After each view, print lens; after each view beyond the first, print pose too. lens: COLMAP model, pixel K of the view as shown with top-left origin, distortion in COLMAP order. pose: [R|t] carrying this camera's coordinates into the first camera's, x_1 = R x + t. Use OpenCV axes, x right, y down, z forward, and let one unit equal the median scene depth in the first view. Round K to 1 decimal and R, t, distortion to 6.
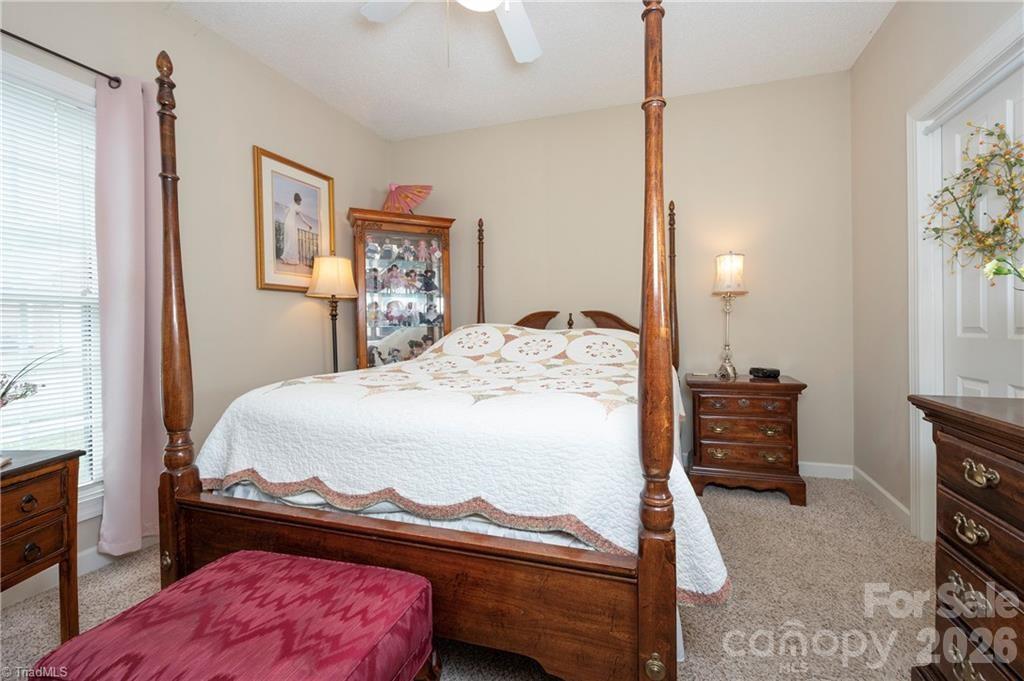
lens RADIAL K [[422.6, 0, 545.6], [0, 422.6, 333.3], [0, 0, 1]] dist [-0.002230, -0.000456]
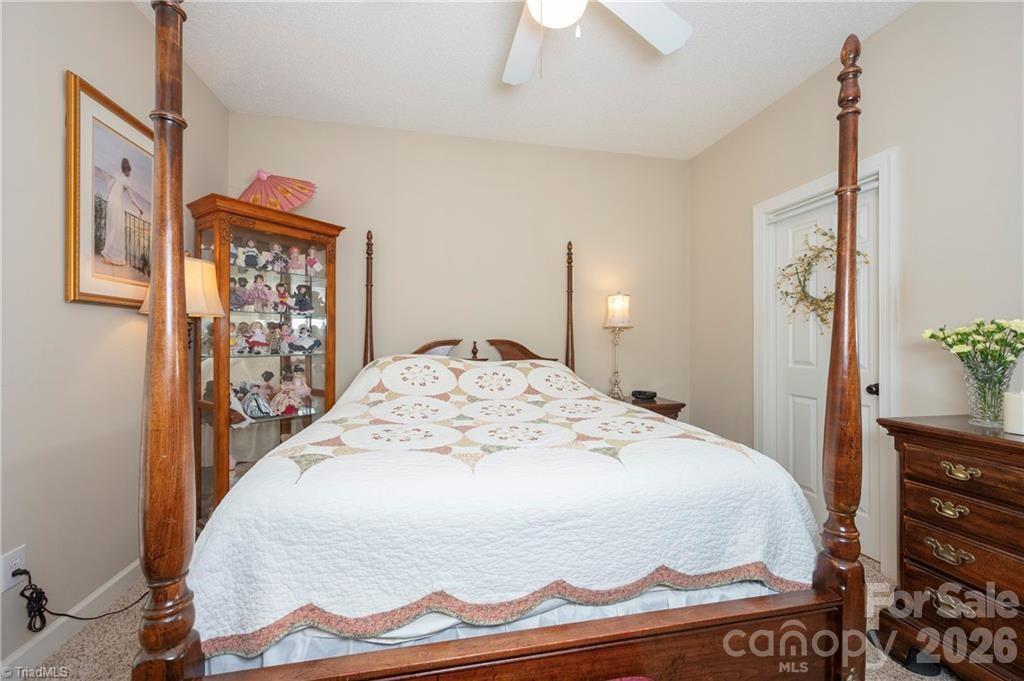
lens RADIAL K [[409.4, 0, 512.0], [0, 409.4, 340.5], [0, 0, 1]] dist [-0.002412, -0.000360]
pose [[0.879371, 0.013439, 0.475947, -0.390176], [-0.003372, 0.999752, -0.021999, -0.035989], [-0.476125, 0.017740, 0.879199, 0.162771]]
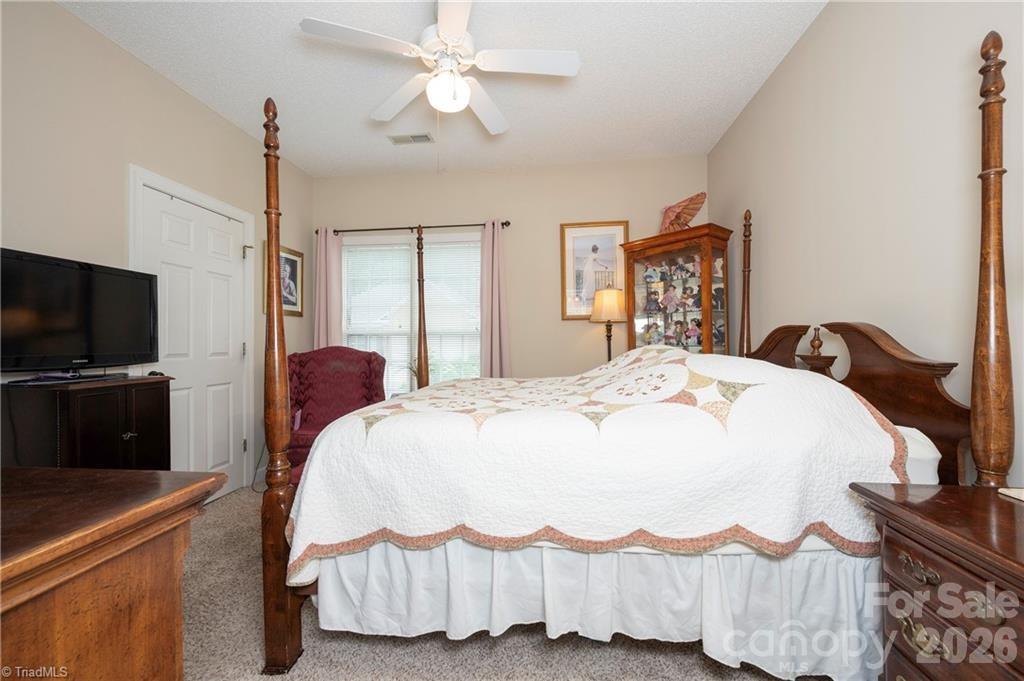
lens RADIAL K [[400.9, 0, 517.8], [0, 400.9, 343.7], [0, 0, 1]] dist [-0.000036, -0.000021]
pose [[0.171846, 0.009450, -0.985078, 0.674004], [-0.013482, 0.999883, 0.007240, -0.029450], [0.985032, 0.012036, 0.171954, 0.603940]]
